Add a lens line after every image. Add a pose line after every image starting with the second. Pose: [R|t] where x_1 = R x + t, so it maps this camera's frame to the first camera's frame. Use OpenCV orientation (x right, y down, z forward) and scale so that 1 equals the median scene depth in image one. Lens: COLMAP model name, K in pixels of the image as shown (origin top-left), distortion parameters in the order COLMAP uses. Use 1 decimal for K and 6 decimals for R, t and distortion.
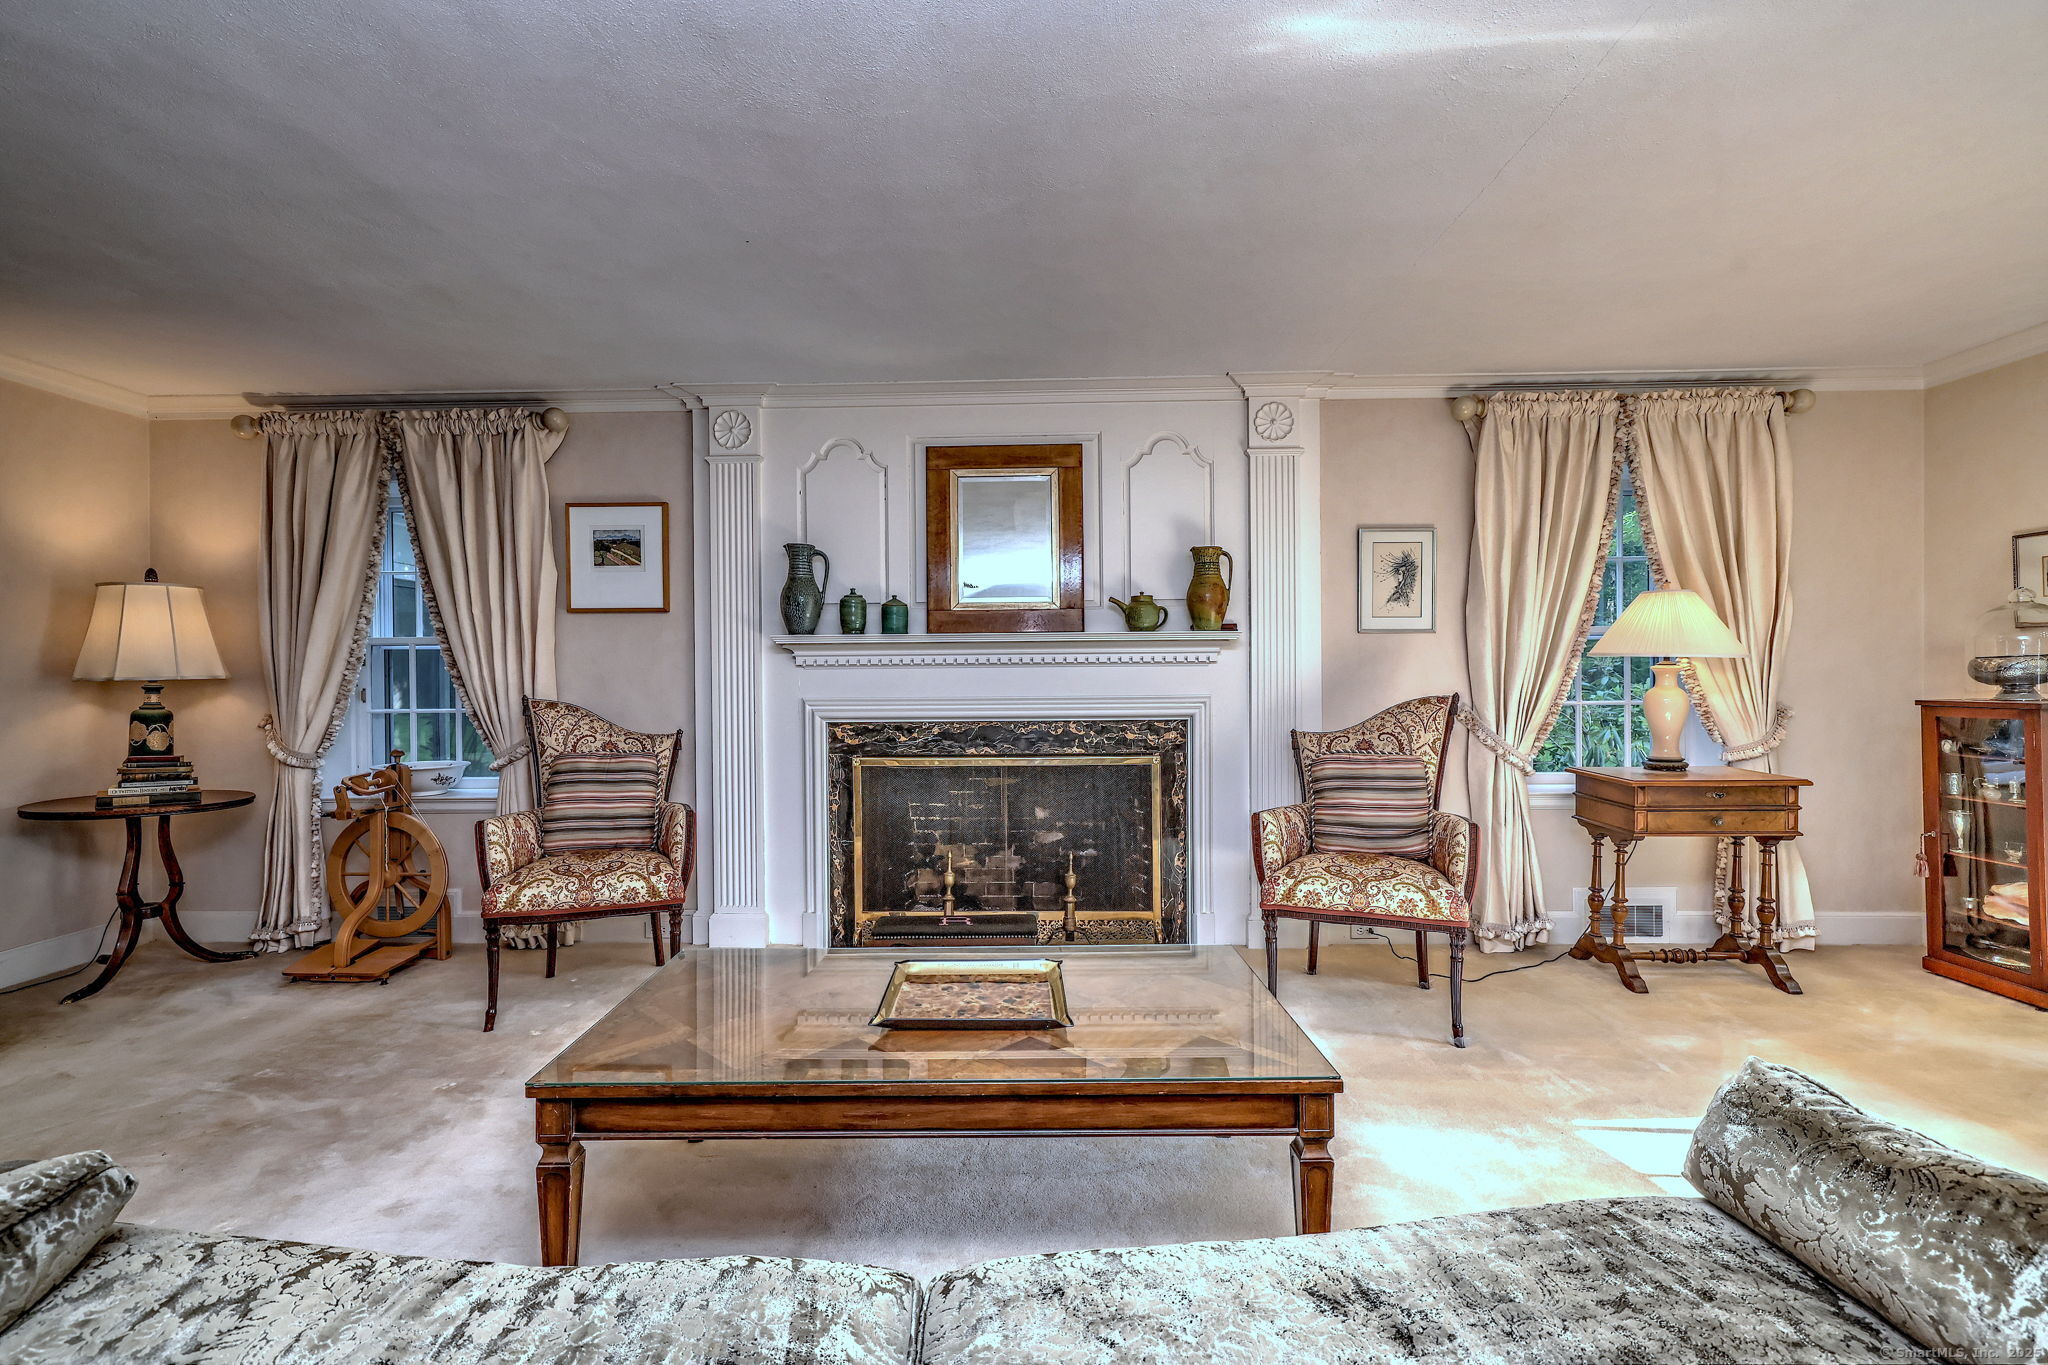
lens RADIAL K [[923.2, 0, 1024.7], [0, 923.2, 678.6], [0, 0, 1]] dist [0.004573, -0.000505]
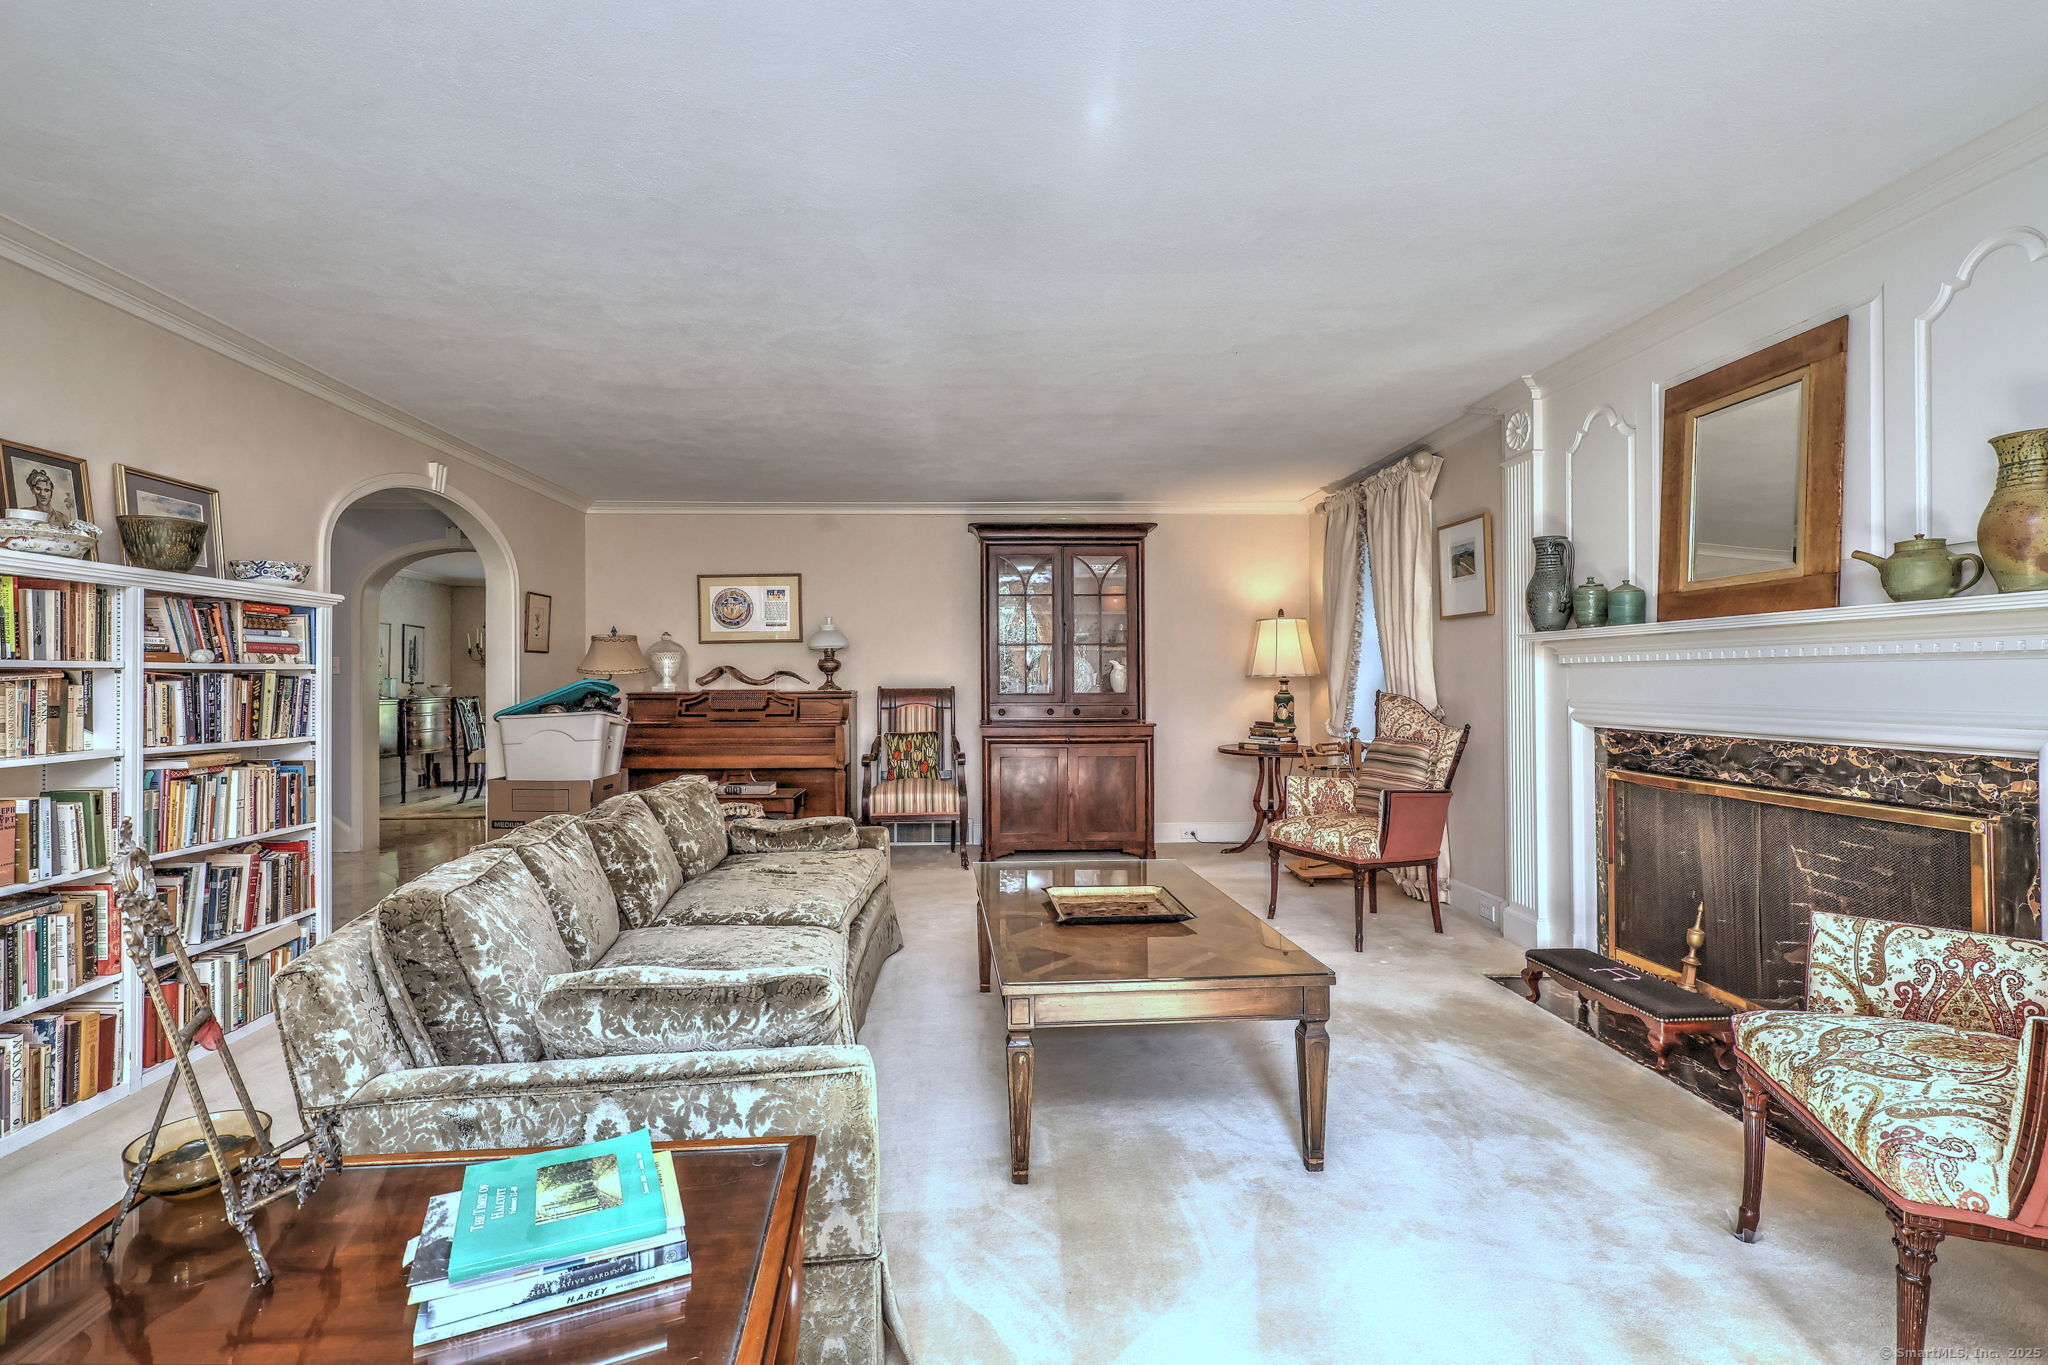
lens RADIAL K [[923.2, 0, 1021.3], [0, 923.2, 677.7], [0, 0, 1]] dist [0.004573, -0.000505]
pose [[0.109046, 0.005726, -0.994020, 0.628630], [-0.002344, 0.999982, 0.005503, -0.004148], [0.994034, 0.001730, 0.109058, 0.353665]]
